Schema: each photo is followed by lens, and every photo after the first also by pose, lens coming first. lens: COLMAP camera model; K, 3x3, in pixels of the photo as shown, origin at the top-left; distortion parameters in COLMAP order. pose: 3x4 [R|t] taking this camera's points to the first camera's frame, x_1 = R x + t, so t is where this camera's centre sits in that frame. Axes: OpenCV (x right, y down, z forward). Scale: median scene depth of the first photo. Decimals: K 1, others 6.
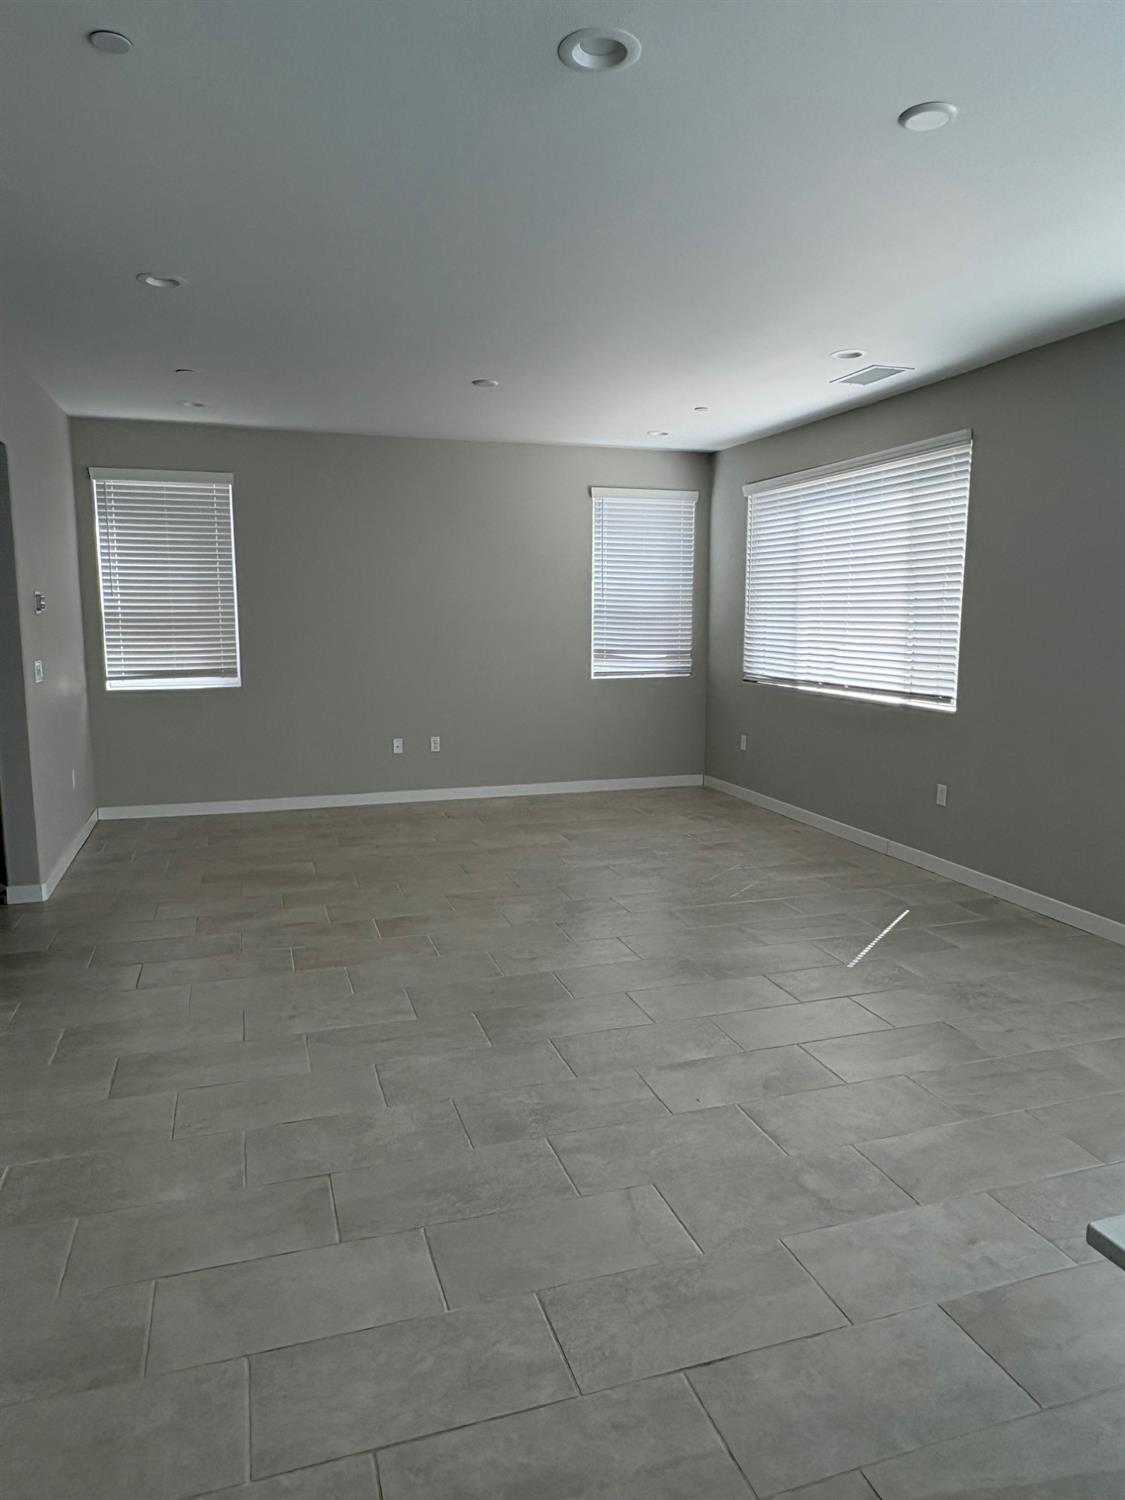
lens RADIAL K [[984.7, 0, 562.5], [0, 984.7, 750.0], [0, 0, 1]] dist [-0.118456, 0.000314]
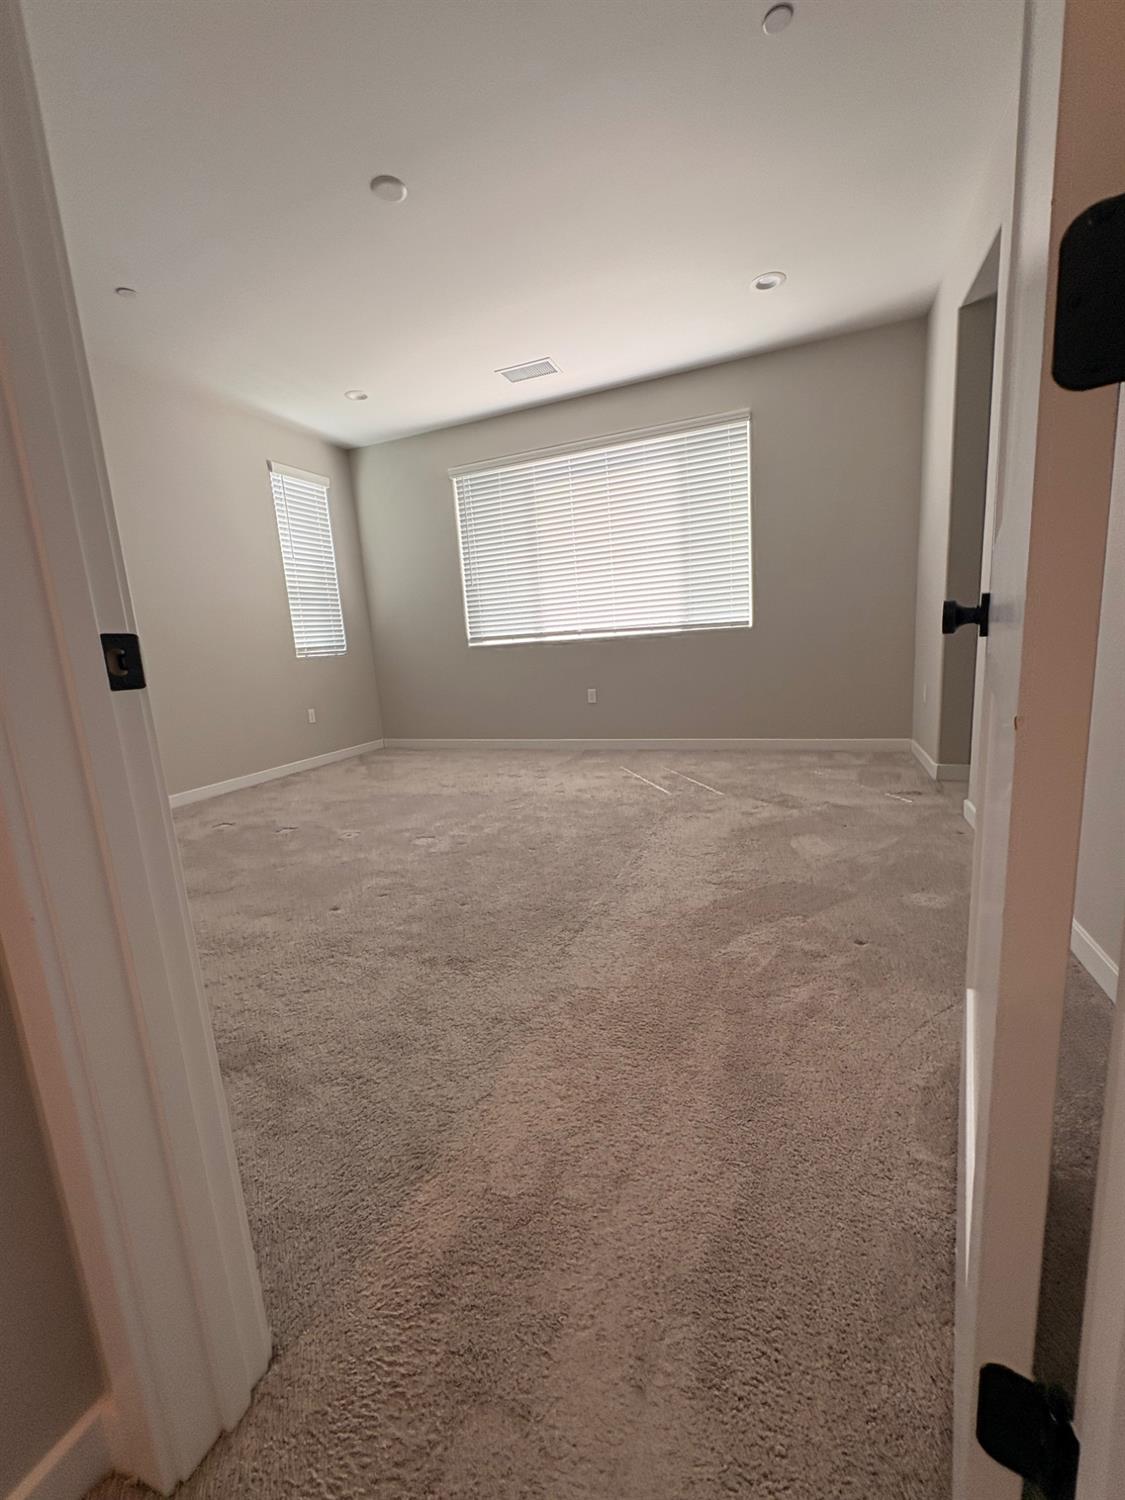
lens RADIAL K [[601.9, 0, 562.5], [0, 601.9, 750.0], [0, 0, 1]] dist [-0.001326, -0.000031]
pose [[0.641262, -0.209696, 0.738113, -0.388202], [0.178320, 0.976324, 0.122449, -0.016602], [-0.746314, 0.053099, 0.663472, 0.559692]]
